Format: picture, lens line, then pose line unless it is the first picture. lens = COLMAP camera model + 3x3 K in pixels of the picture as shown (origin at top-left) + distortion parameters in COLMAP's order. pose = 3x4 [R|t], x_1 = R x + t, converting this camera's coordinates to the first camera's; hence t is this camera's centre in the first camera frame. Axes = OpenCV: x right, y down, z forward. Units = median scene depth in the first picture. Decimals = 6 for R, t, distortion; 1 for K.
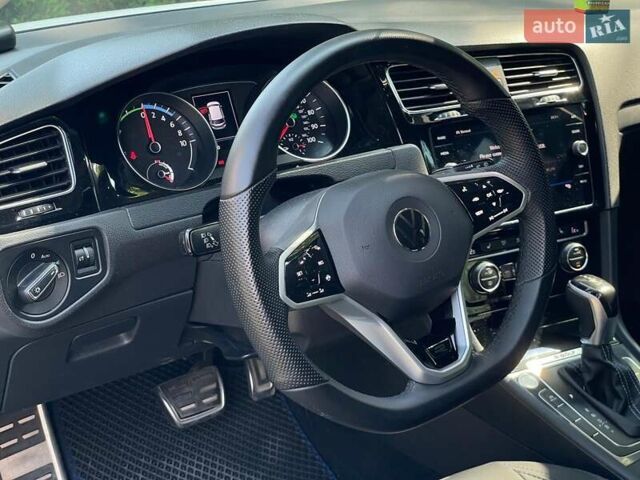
lens RADIAL K [[1001.3, 0, 320.0], [0, 1001.3, 240.0], [0, 0, 1]] dist [0.074292, 0.060222]
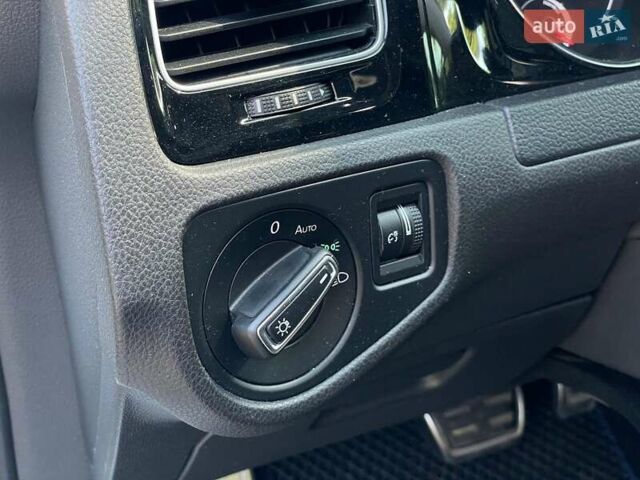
lens RADIAL K [[1001.3, 0, 320.0], [0, 1001.3, 240.0], [0, 0, 1]] dist [0.074292, 0.060222]
pose [[0.983623, 0.092118, -0.154918, -0.205709], [-0.072502, 0.989143, 0.127824, -0.026090], [0.165011, -0.114499, 0.979623, 0.627994]]
